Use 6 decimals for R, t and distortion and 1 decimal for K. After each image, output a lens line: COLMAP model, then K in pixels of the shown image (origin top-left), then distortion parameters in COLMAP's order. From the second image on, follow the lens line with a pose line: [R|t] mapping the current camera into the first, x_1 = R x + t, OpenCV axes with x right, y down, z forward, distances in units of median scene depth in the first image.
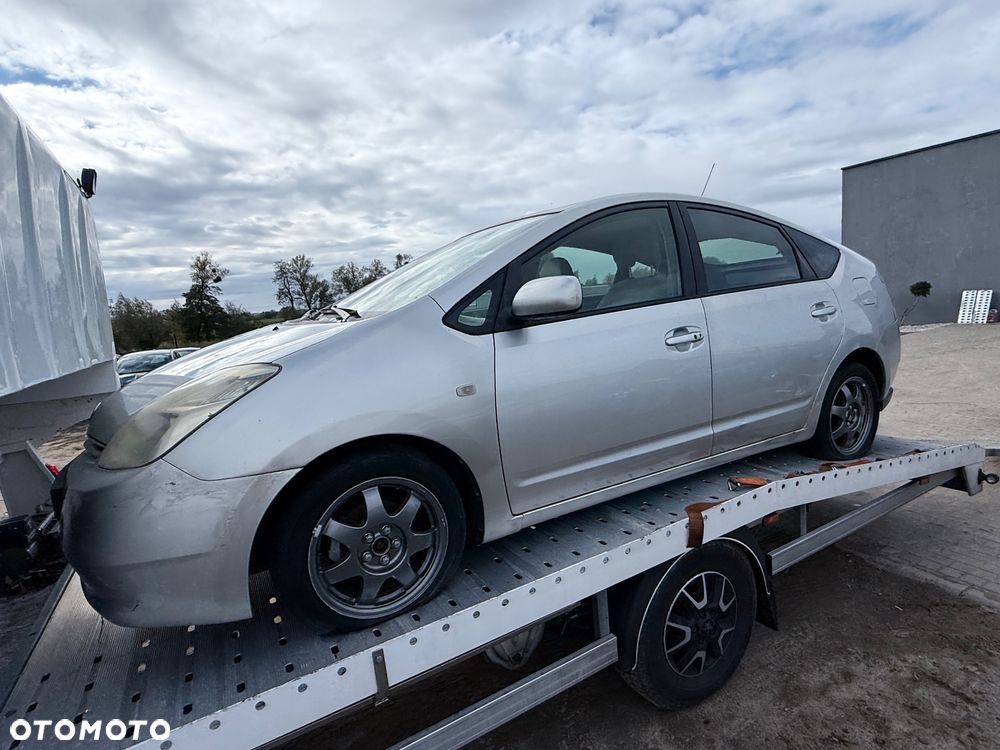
lens RADIAL K [[529.2, 0, 489.1], [0, 529.2, 373.1], [0, 0, 1]] dist [0.000093, -0.000154]
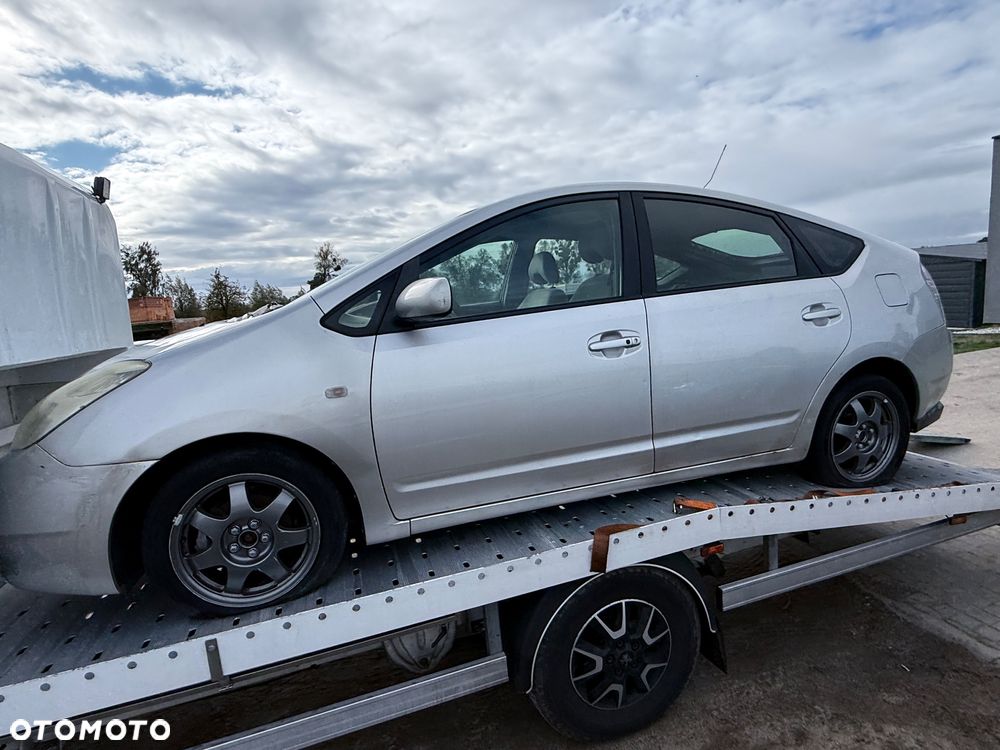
lens RADIAL K [[529.2, 0, 489.9], [0, 529.2, 374.5], [0, 0, 1]] dist [0.000093, -0.000154]
pose [[0.980201, 0.038589, -0.194207, 0.243058], [-0.033993, 0.999059, 0.026941, -0.020982], [0.195063, -0.019806, 0.980591, 0.046466]]
